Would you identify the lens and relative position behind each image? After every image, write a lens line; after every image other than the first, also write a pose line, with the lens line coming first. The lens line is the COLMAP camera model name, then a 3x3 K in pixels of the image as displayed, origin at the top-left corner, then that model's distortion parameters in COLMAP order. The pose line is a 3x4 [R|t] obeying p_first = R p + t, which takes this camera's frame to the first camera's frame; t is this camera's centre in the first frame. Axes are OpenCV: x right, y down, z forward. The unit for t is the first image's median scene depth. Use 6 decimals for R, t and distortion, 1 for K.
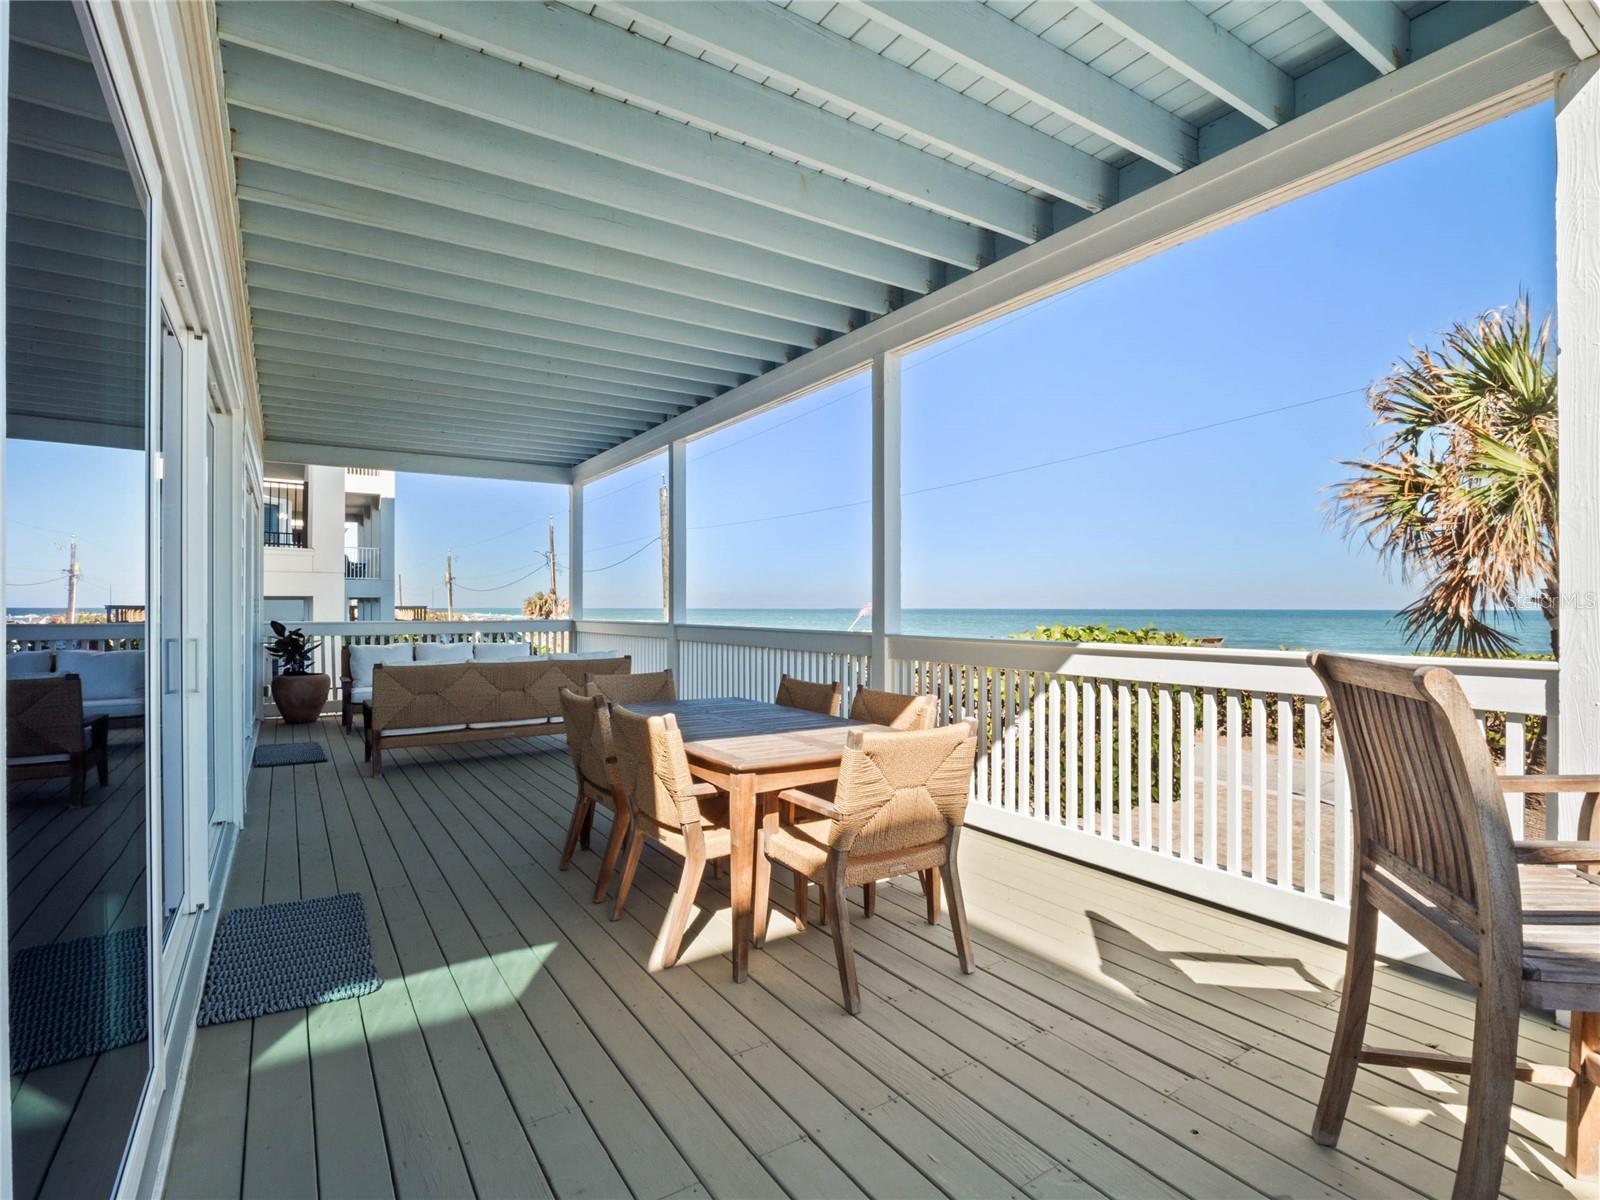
lens RADIAL K [[785.2, 0, 787.9], [0, 785.2, 601.7], [0, 0, 1]] dist [-0.011315, -0.002357]
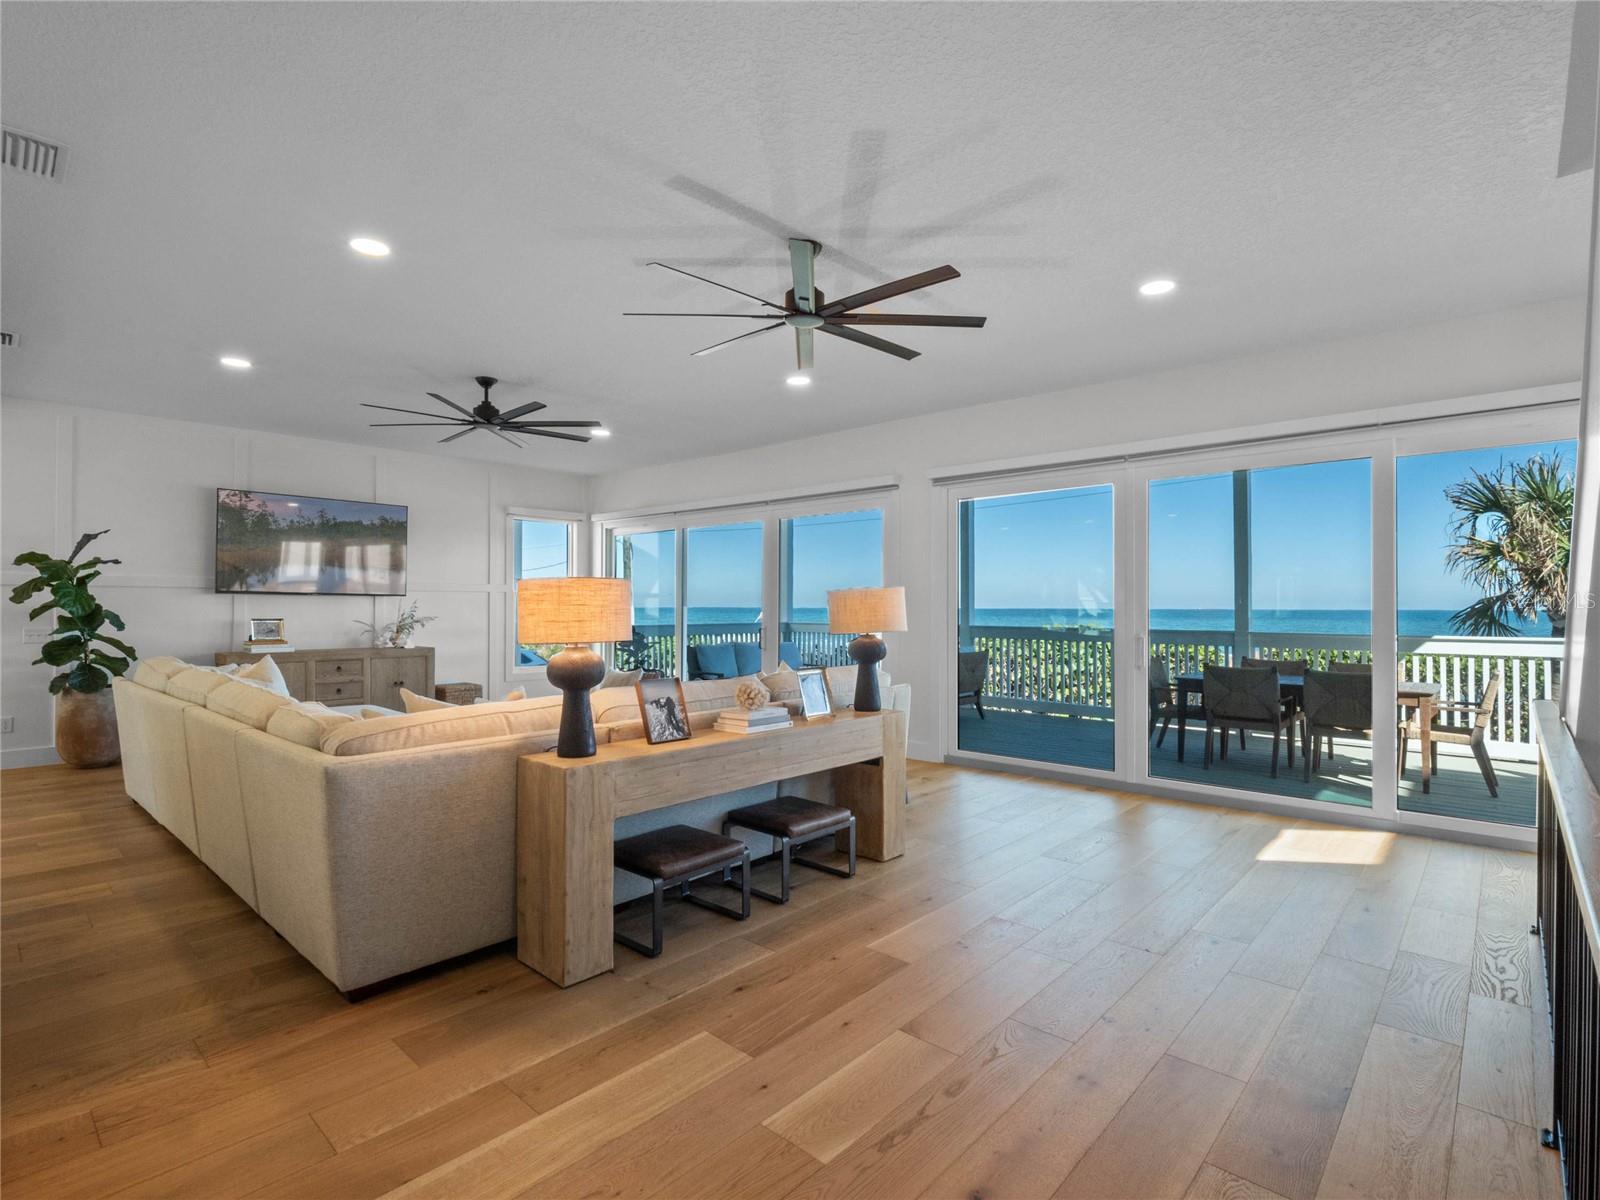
lens RADIAL K [[785.2, 0, 806.5], [0, 785.2, 599.6], [0, 0, 1]] dist [-0.011315, -0.002357]
pose [[0.964864, 0.008767, 0.262604, -0.777685], [-0.006830, 0.999942, -0.008288, -0.004124], [-0.262662, 0.006204, 0.964868, -0.203309]]
